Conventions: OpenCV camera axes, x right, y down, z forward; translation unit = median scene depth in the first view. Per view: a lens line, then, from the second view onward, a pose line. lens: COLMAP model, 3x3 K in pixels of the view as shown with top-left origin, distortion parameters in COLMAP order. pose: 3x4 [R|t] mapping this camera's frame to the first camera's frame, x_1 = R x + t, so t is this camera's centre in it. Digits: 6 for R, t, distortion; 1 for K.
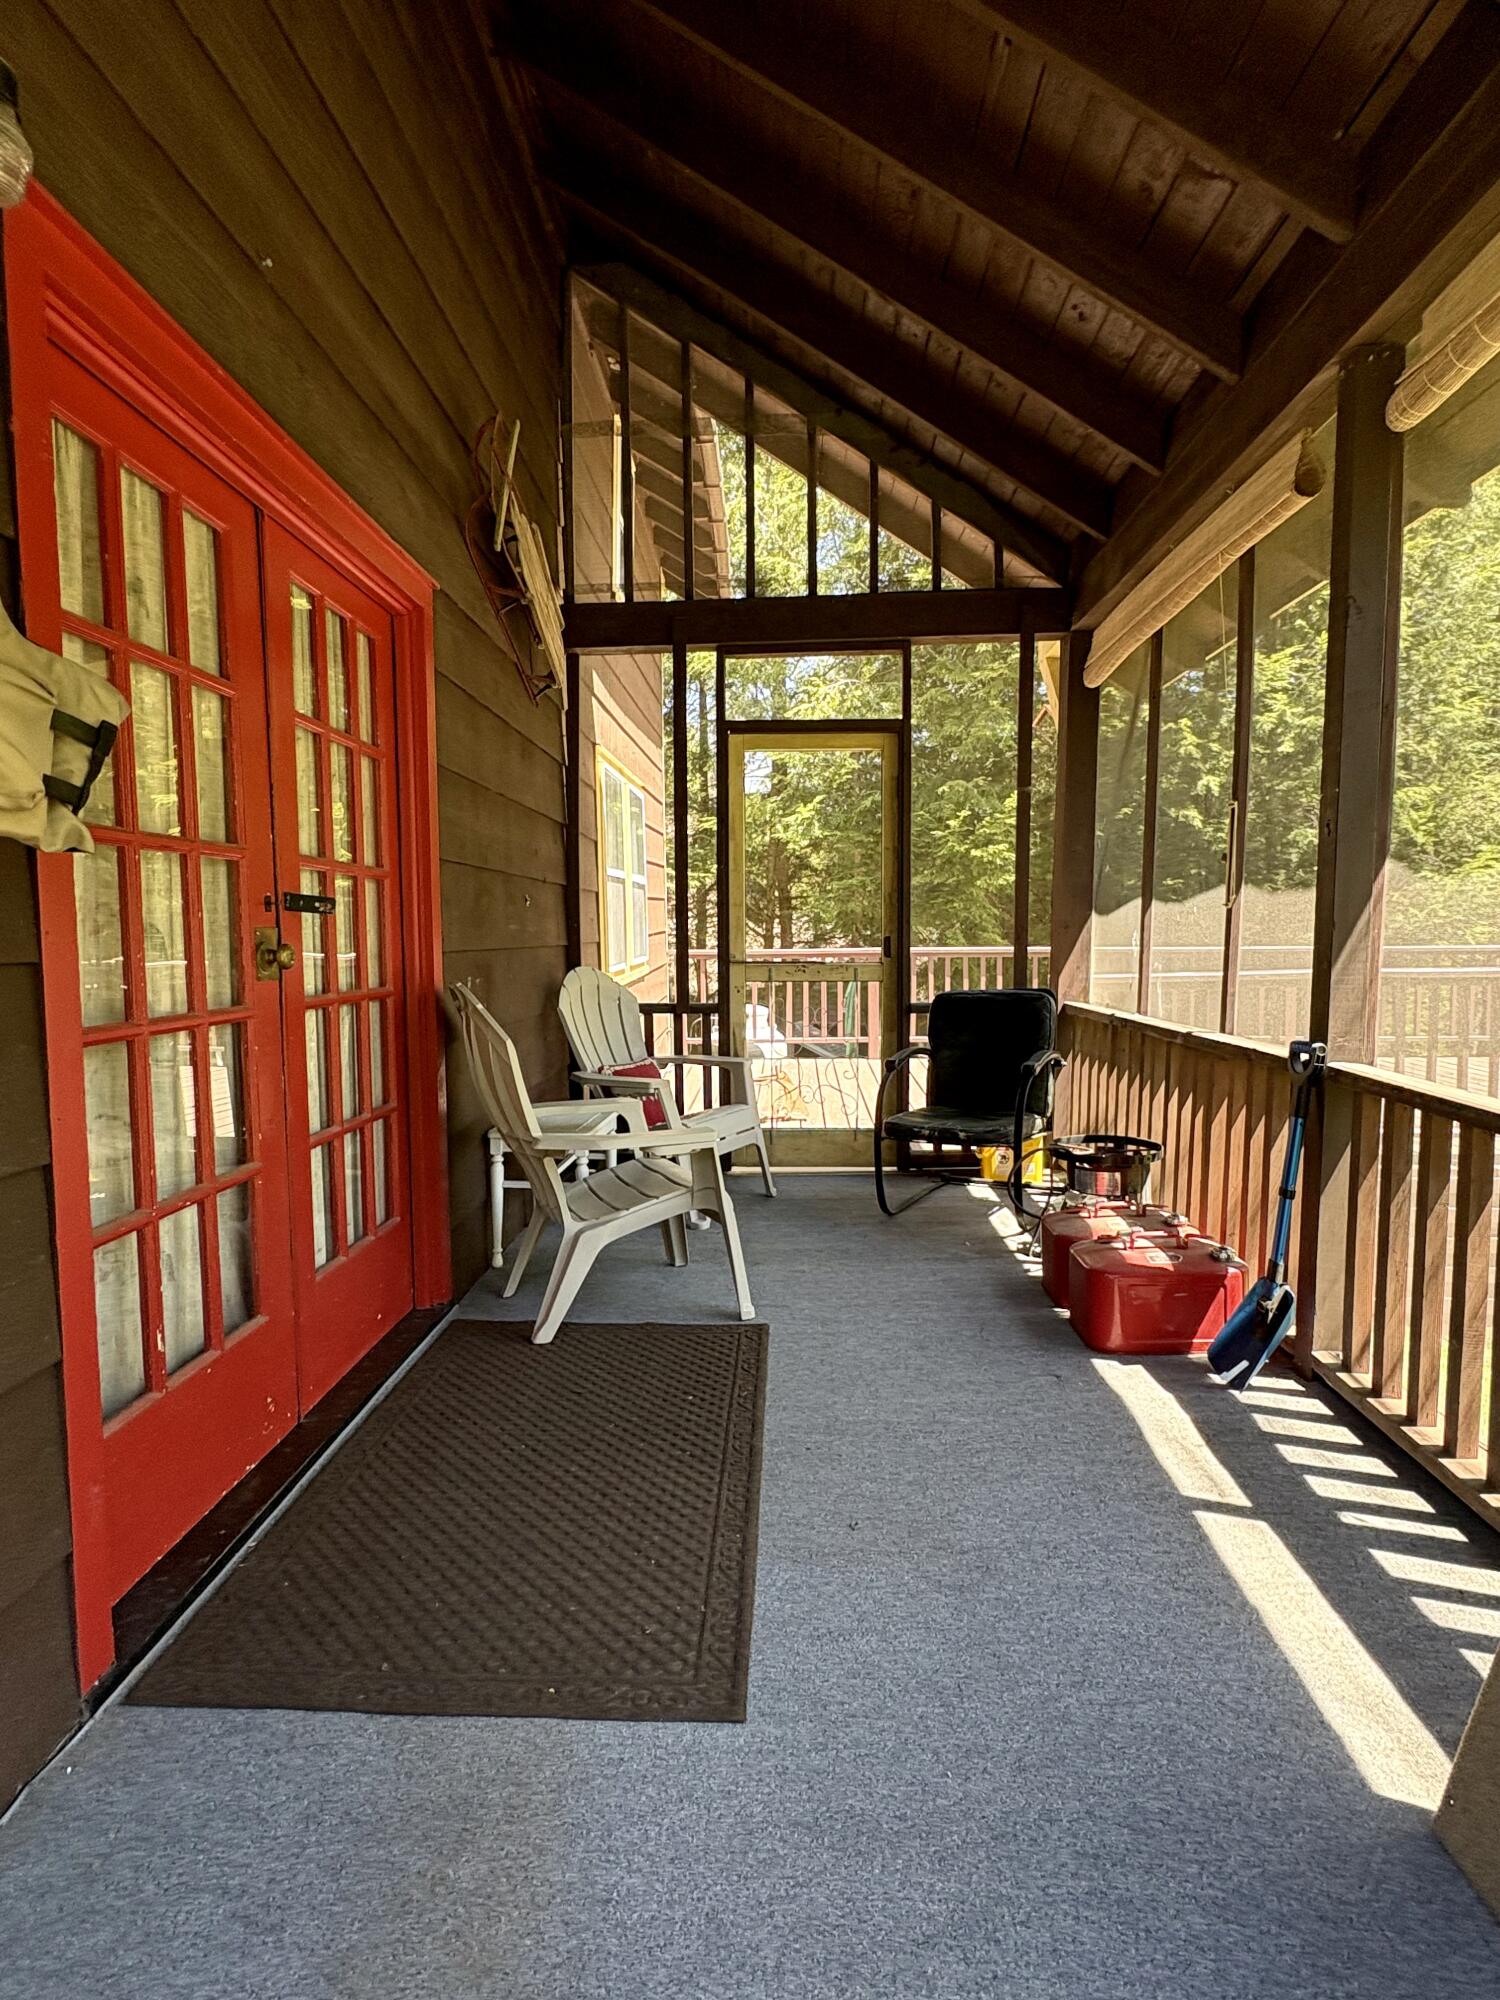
lens RADIAL K [[1044.5, 0, 746.0], [0, 1044.5, 1011.0], [0, 0, 1]] dist [-0.000803, -0.000028]
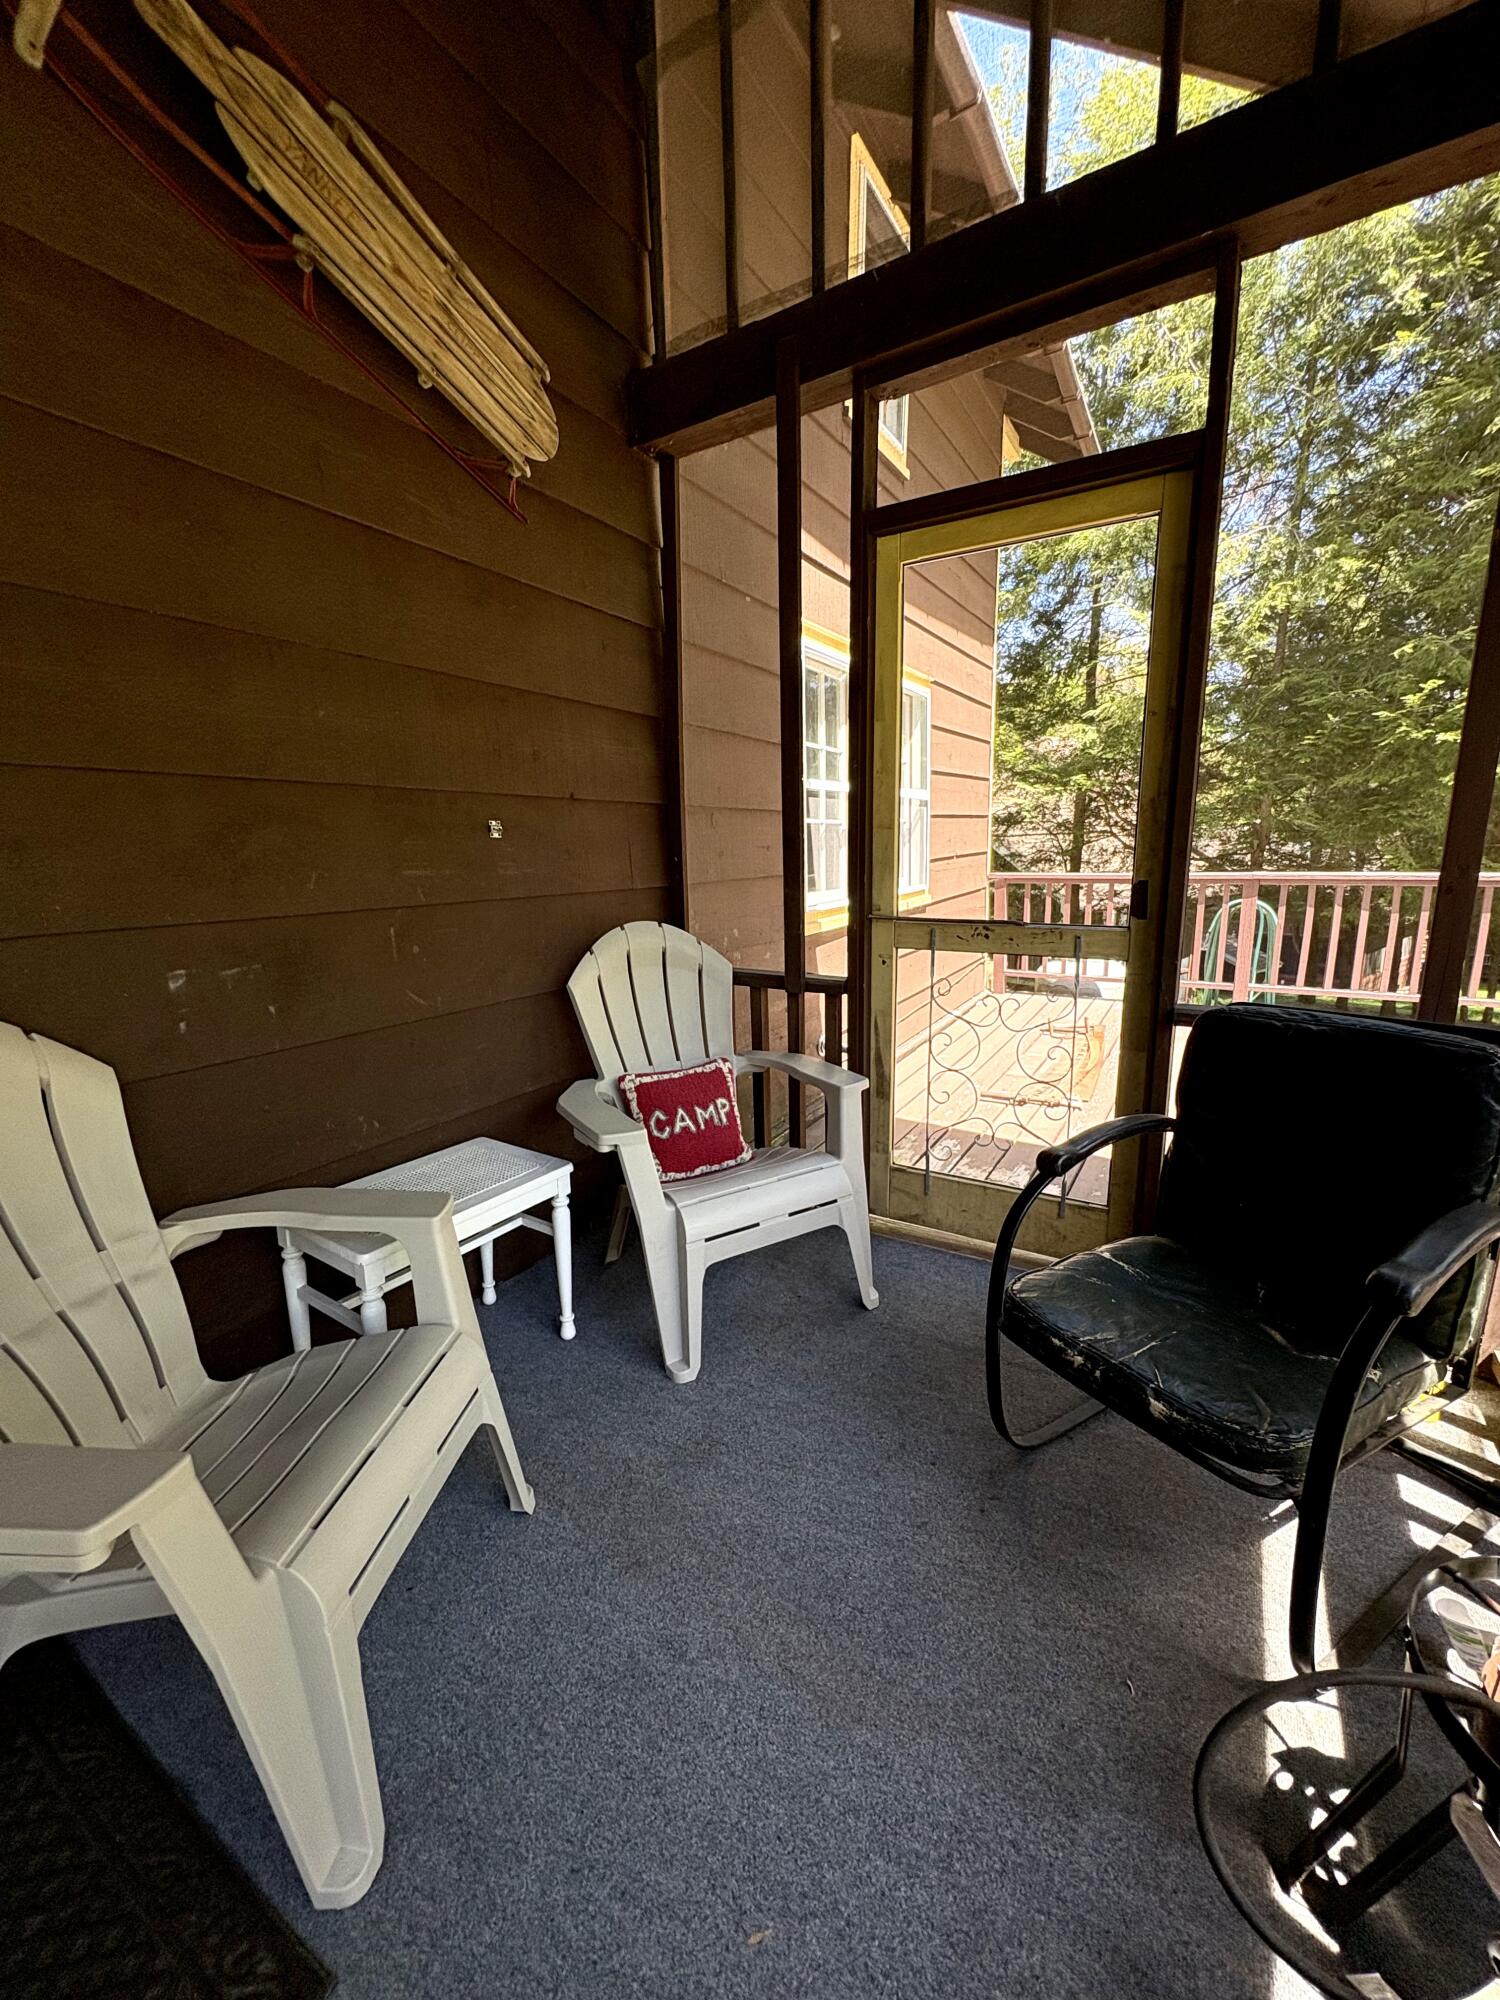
lens RADIAL K [[796.0, 0, 758.6], [0, 796.0, 1003.6], [0, 0, 1]] dist [0.000899, -0.000206]
pose [[0.874700, 0.078438, -0.478275, 0.162828], [-0.021397, 0.992105, 0.123575, -0.052421], [0.484192, -0.097857, 0.869472, 0.534513]]
